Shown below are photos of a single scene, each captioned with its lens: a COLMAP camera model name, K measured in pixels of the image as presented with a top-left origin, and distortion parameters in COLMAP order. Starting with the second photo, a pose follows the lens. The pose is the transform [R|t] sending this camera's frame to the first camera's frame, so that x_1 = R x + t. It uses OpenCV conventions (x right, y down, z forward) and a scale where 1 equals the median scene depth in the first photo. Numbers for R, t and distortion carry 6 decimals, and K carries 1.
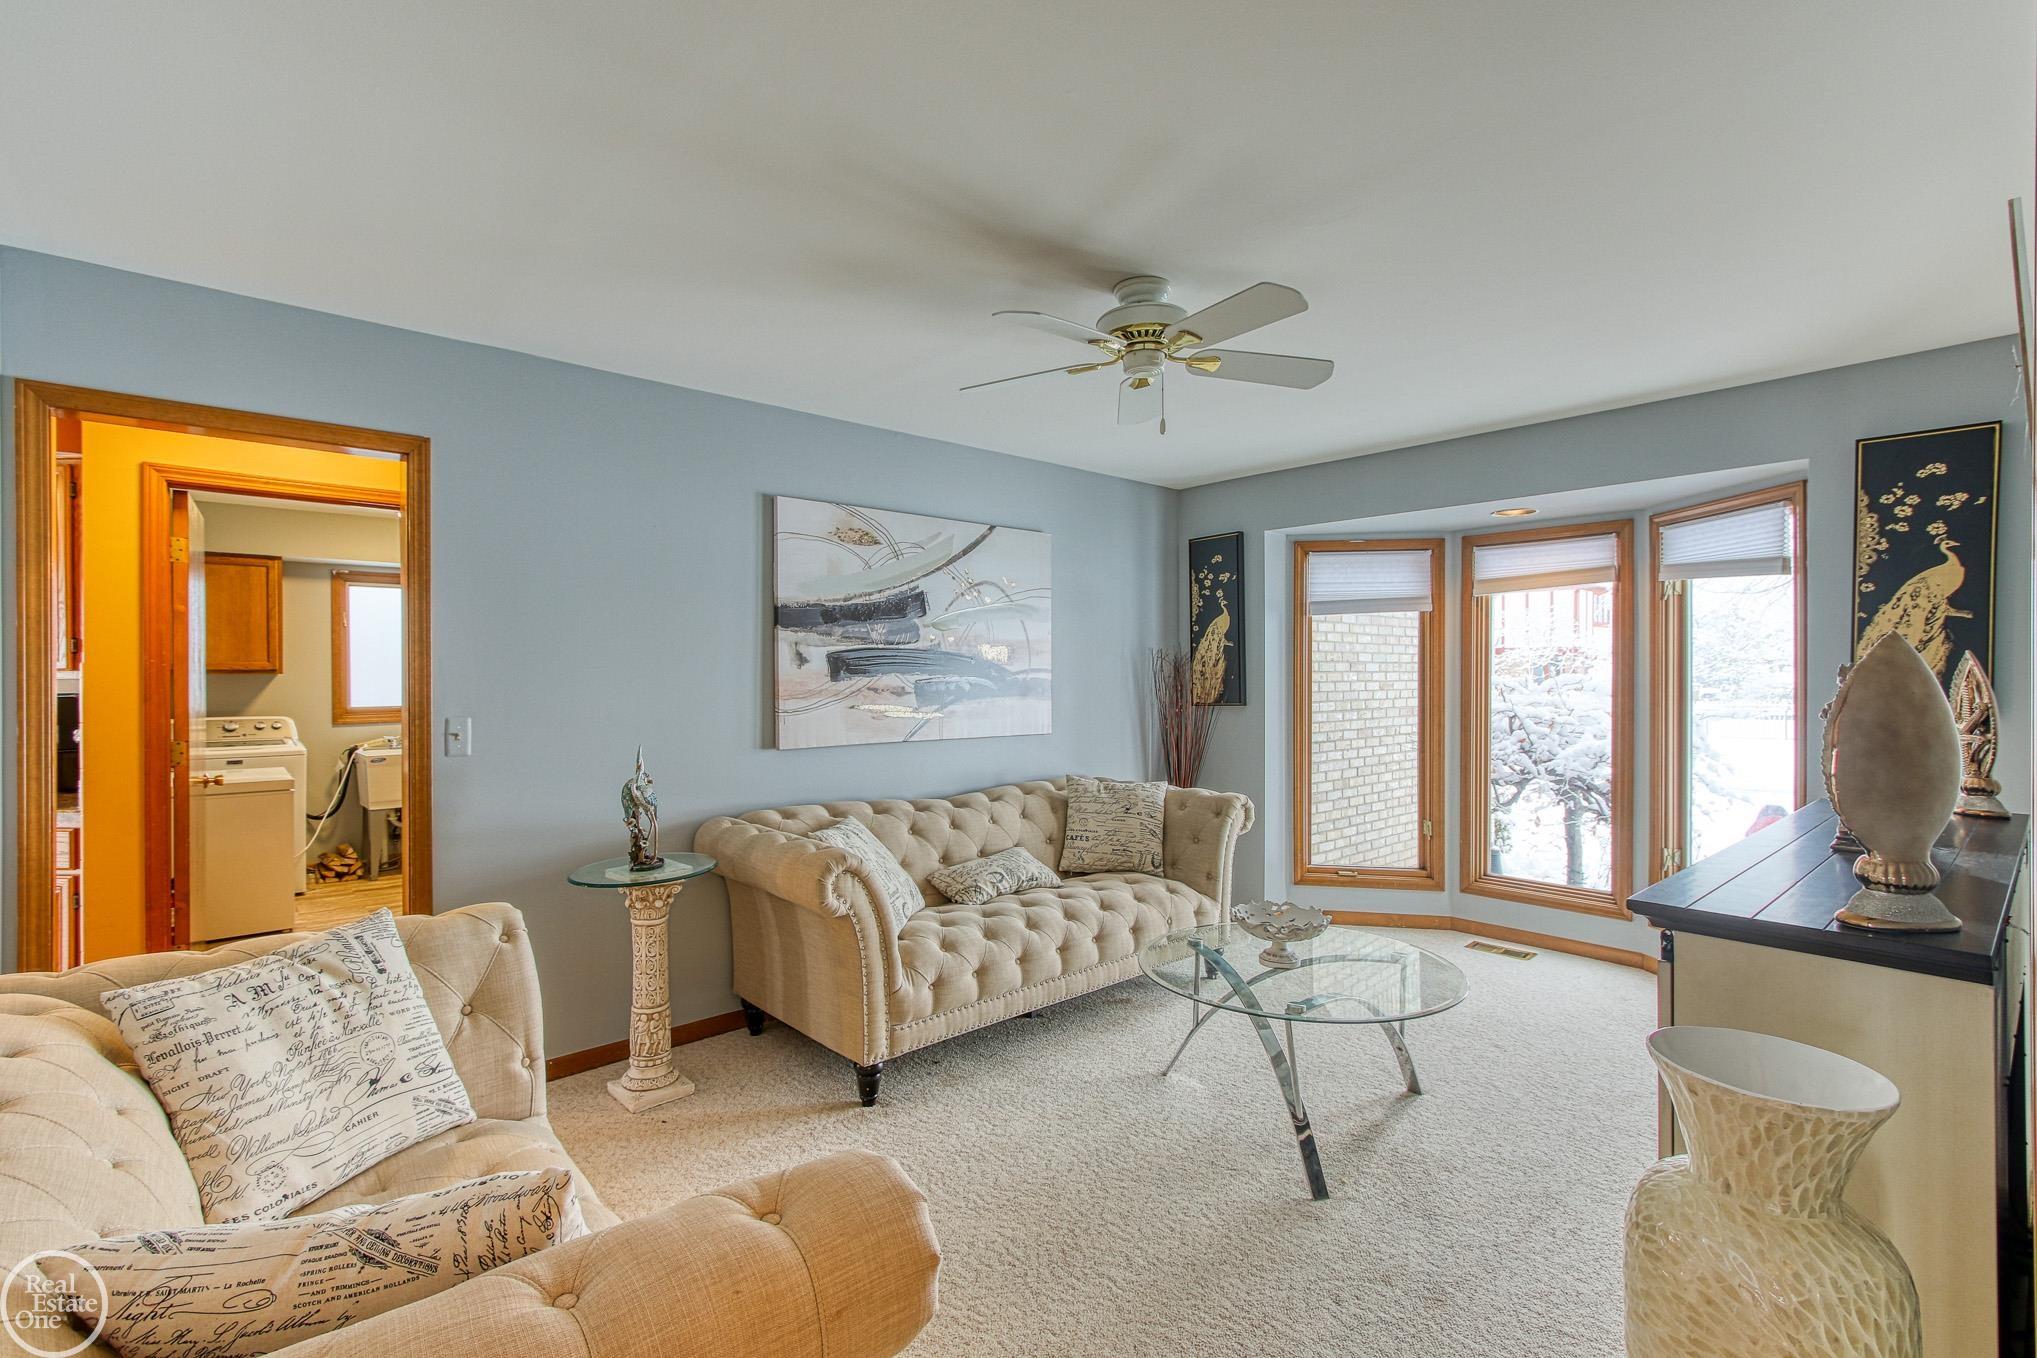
lens RADIAL K [[931.8, 0, 1025.2], [0, 931.8, 678.0], [0, 0, 1]] dist [0.001802, 0.000655]
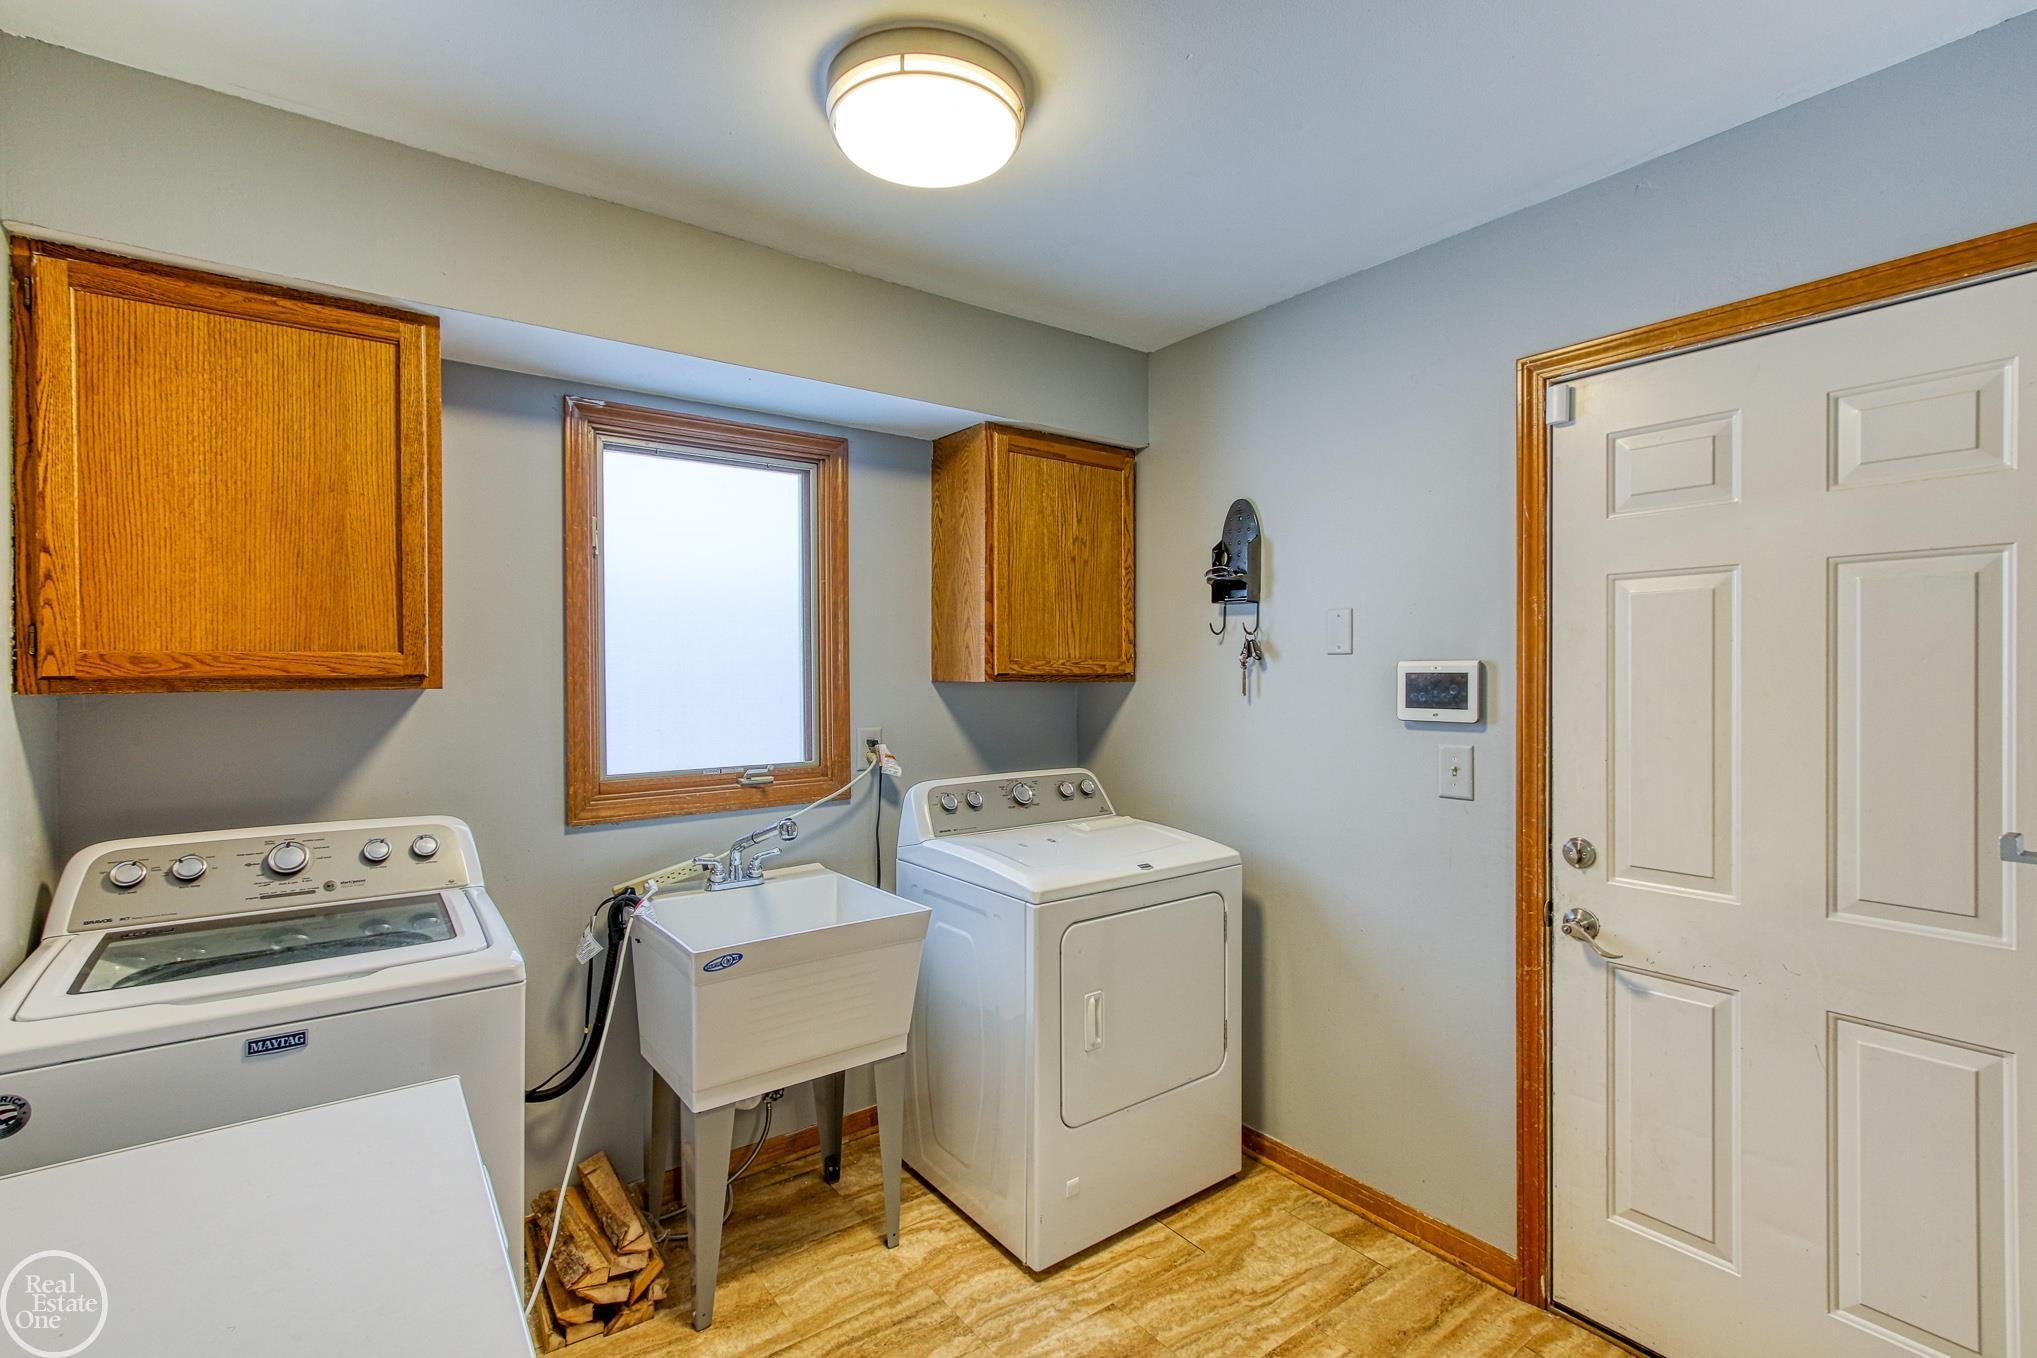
lens RADIAL K [[931.8, 0, 1013.9], [0, 931.8, 676.1], [0, 0, 1]] dist [0.001802, 0.000655]
pose [[0.995112, 0.000198, -0.098757, -0.564439], [-0.000093, 0.999999, 0.001071, -0.008750], [0.098757, -0.001057, 0.995111, 0.695505]]
